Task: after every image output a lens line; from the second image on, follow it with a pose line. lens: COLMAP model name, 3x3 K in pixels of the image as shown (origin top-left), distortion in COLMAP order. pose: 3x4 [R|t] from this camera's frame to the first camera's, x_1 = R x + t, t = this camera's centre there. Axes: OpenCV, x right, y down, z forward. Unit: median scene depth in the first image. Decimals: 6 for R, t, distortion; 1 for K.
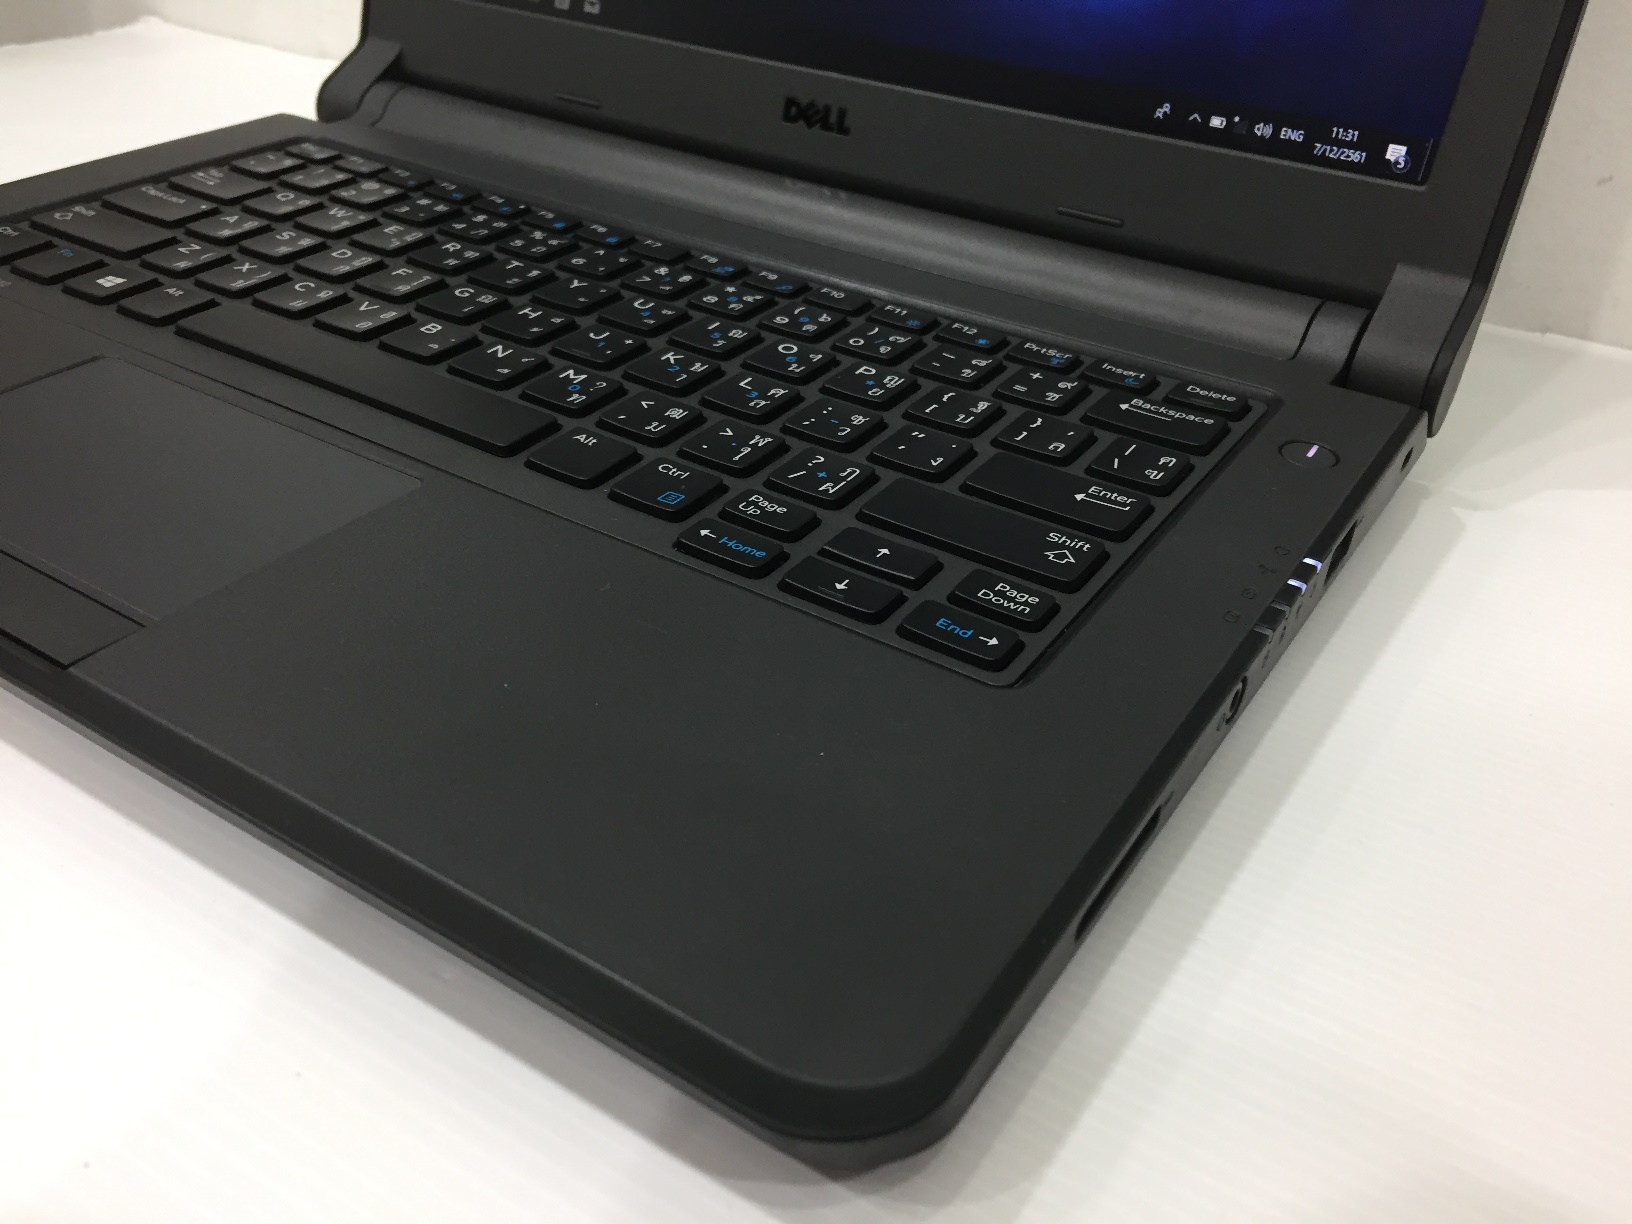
lens RADIAL K [[1455.6, 0, 821.3], [0, 1455.6, 614.3], [0, 0, 1]] dist [0.067922, -0.113230]
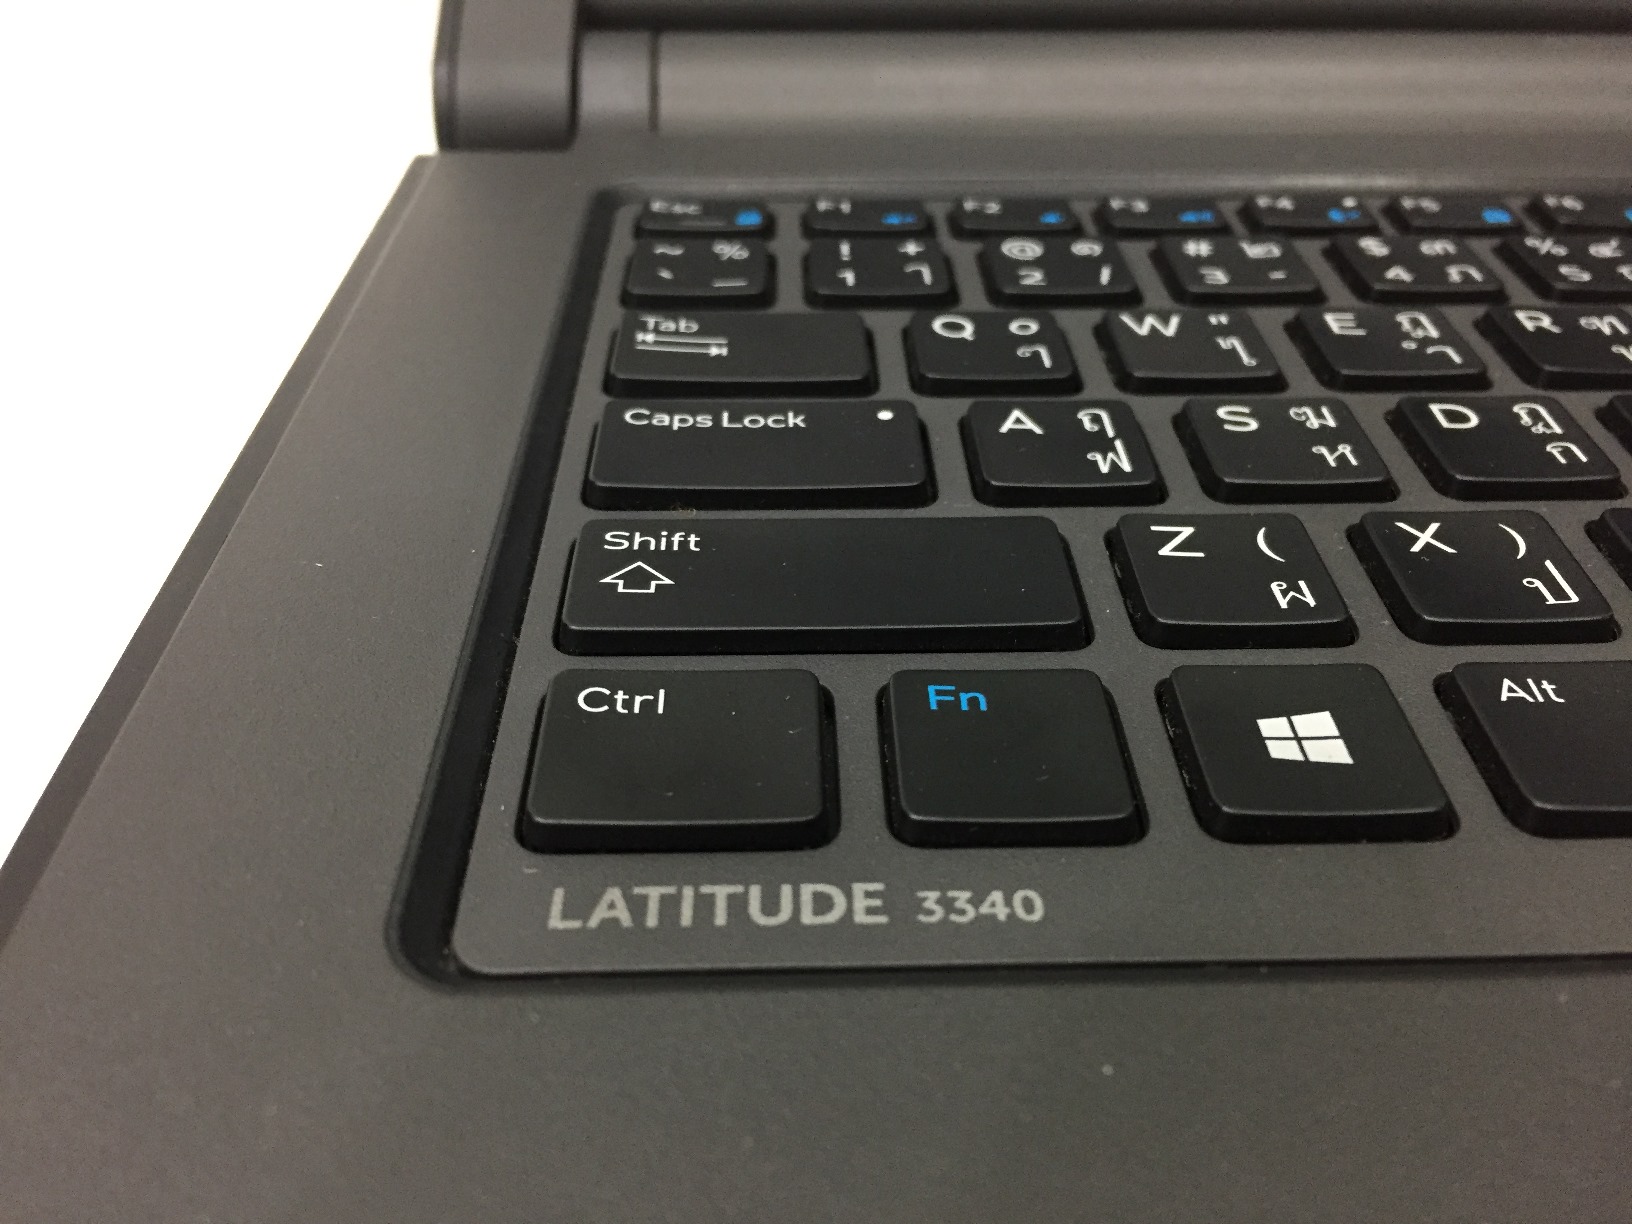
lens RADIAL K [[1455.6, 0, 817.3], [0, 1455.6, 640.4], [0, 0, 1]] dist [0.067922, -0.113230]
pose [[0.820385, -0.368533, 0.437209, -0.703326], [0.335109, 0.929407, 0.154614, -0.331549], [-0.463326, 0.019669, 0.885970, 0.804718]]
